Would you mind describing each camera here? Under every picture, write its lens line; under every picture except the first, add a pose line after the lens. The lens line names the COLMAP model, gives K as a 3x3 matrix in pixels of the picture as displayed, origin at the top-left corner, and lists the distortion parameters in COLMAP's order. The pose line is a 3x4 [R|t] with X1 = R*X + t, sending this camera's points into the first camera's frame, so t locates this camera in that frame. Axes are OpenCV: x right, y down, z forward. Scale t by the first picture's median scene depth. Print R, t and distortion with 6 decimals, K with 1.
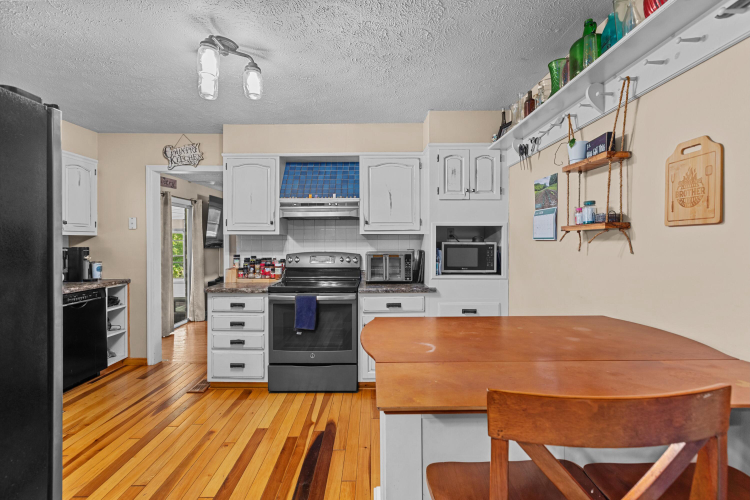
lens RADIAL K [[337.6, 0, 374.8], [0, 337.6, 237.8], [0, 0, 1]] dist [-0.000440, -0.000213]
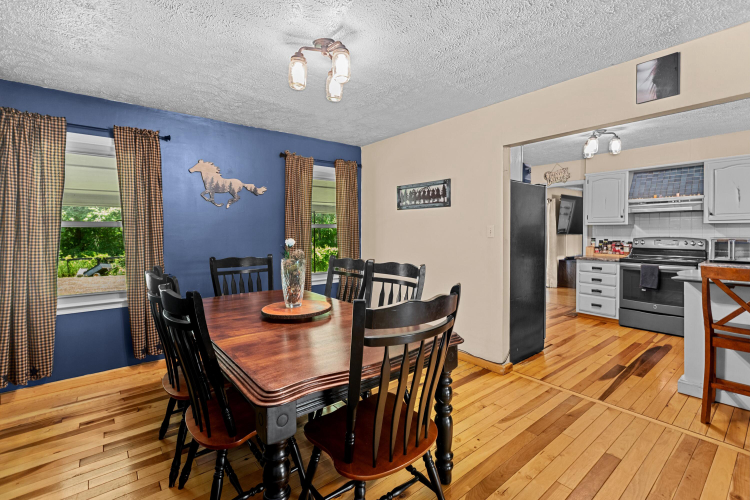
lens RADIAL K [[337.6, 0, 374.8], [0, 337.6, 237.8], [0, 0, 1]] dist [-0.000440, -0.000213]
pose [[0.625519, 0.016603, -0.780032, 0.172039], [0.012484, 0.999433, 0.031284, -0.010835], [0.780109, -0.029307, 0.624957, -0.766174]]
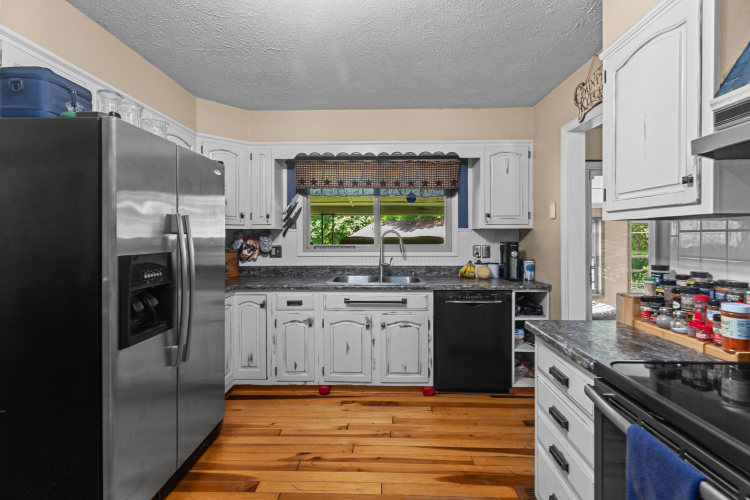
lens RADIAL K [[337.6, 0, 374.8], [0, 337.6, 237.8], [0, 0, 1]] dist [-0.000440, -0.000213]
pose [[-0.025547, 0.006532, -0.999652, 0.042285], [0.011041, 0.999920, 0.006252, 0.008063], [0.999613, -0.010877, -0.025617, 0.690907]]
